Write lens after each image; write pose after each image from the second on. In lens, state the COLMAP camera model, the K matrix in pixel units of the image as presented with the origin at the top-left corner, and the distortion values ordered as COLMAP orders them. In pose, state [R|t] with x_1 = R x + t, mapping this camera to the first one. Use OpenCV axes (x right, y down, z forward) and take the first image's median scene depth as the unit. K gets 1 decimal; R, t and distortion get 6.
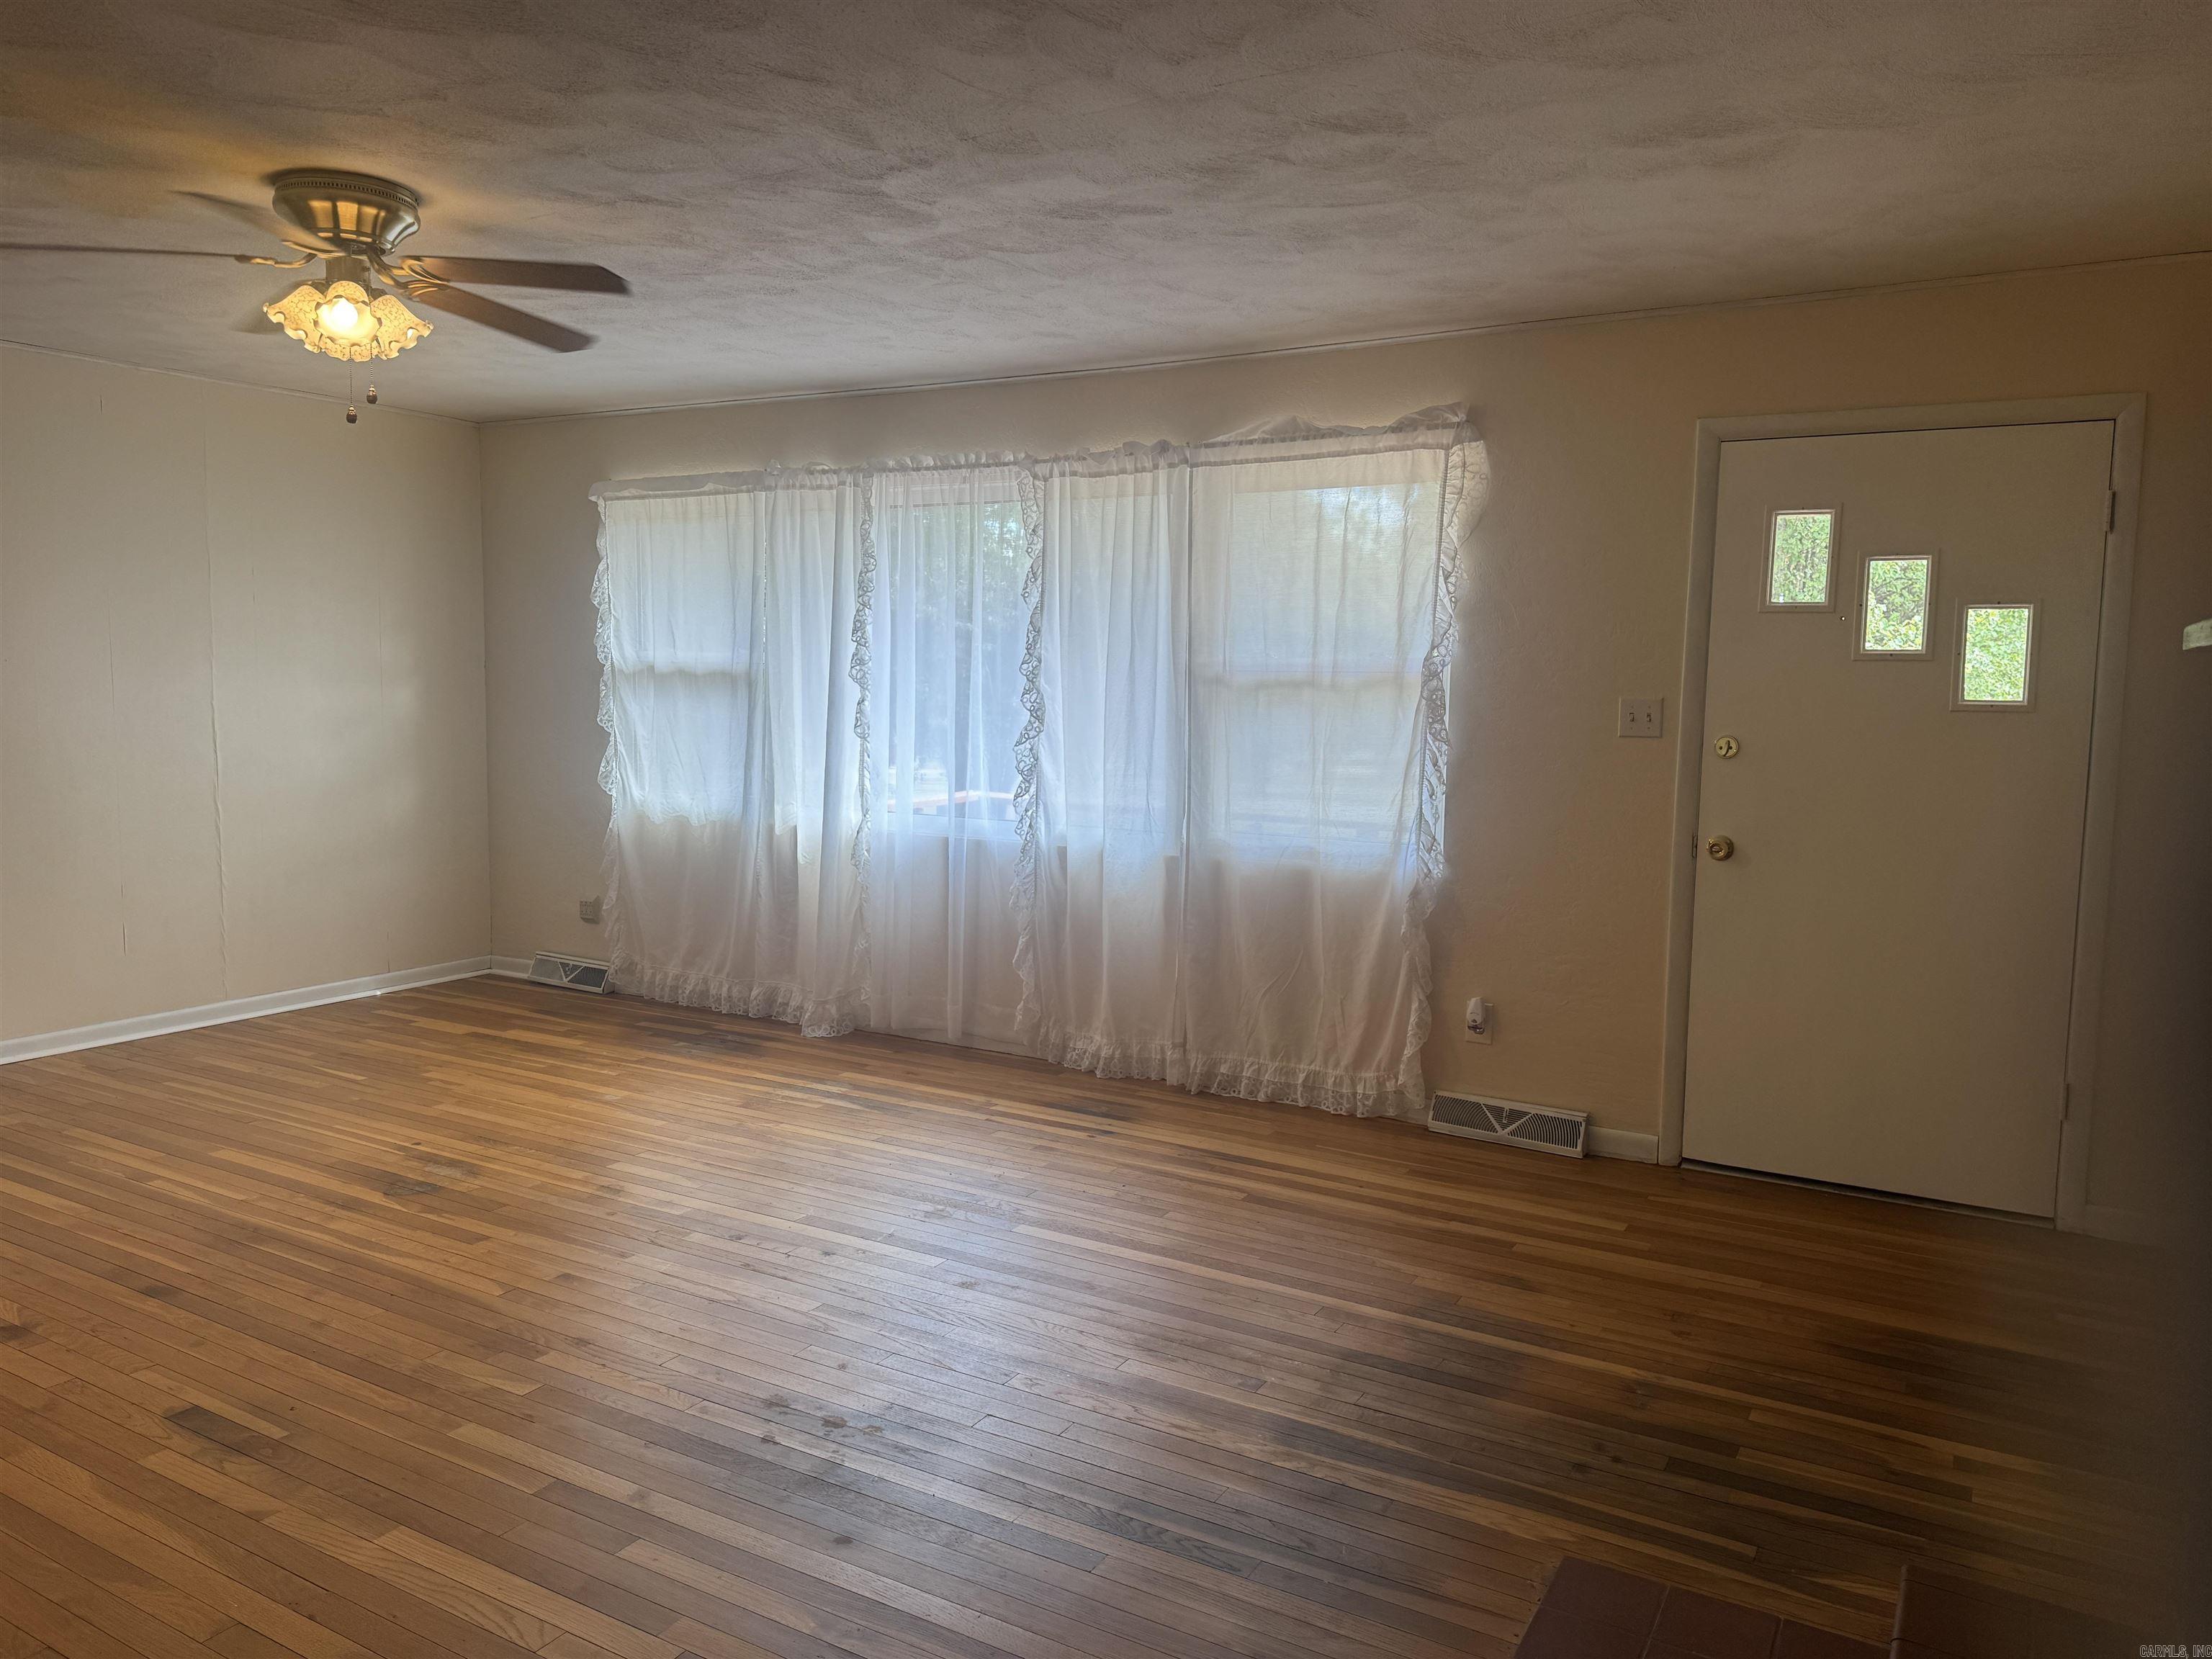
lens RADIAL K [[1577.0, 0, 1106.0], [0, 1577.0, 829.5], [0, 0, 1]] dist [0.113124, -0.135069]
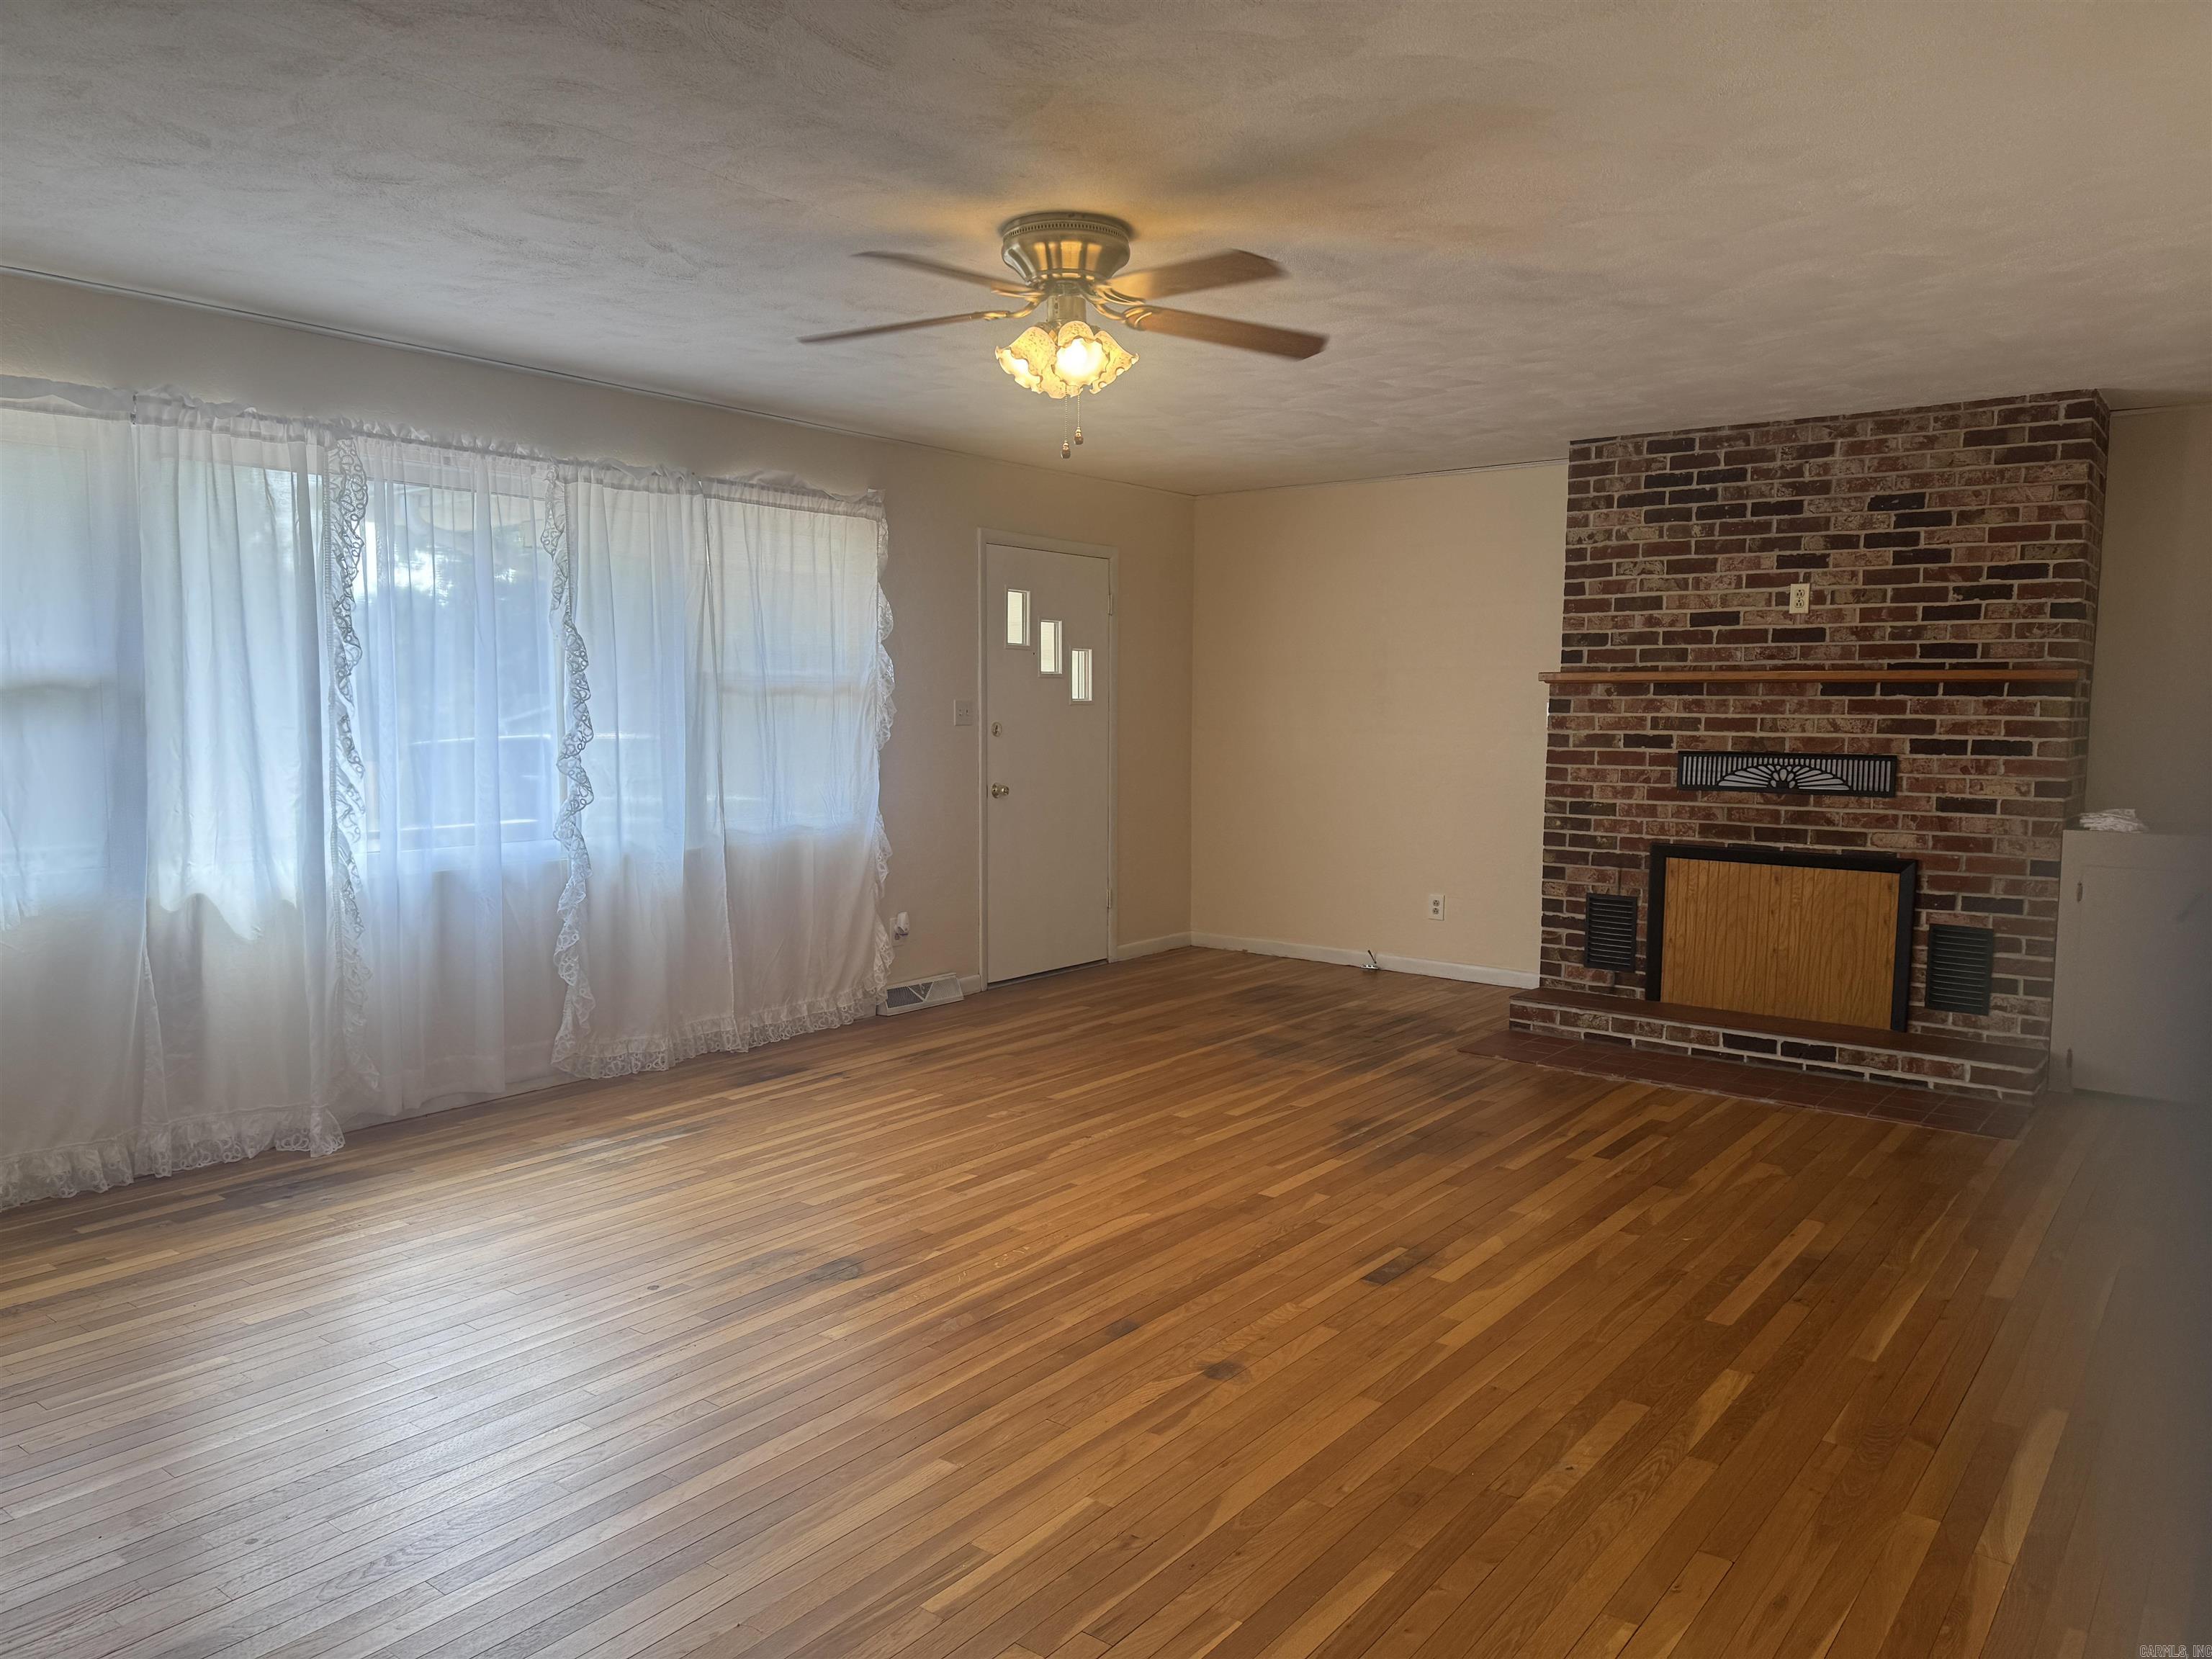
lens RADIAL K [[1577.0, 0, 1106.0], [0, 1577.0, 829.5], [0, 0, 1]] dist [0.113124, -0.135069]
pose [[0.093776, -0.091866, 0.991346, -1.086113], [0.096891, 0.991849, 0.082747, -0.063379], [-0.990867, 0.088293, 0.101912, 0.642986]]
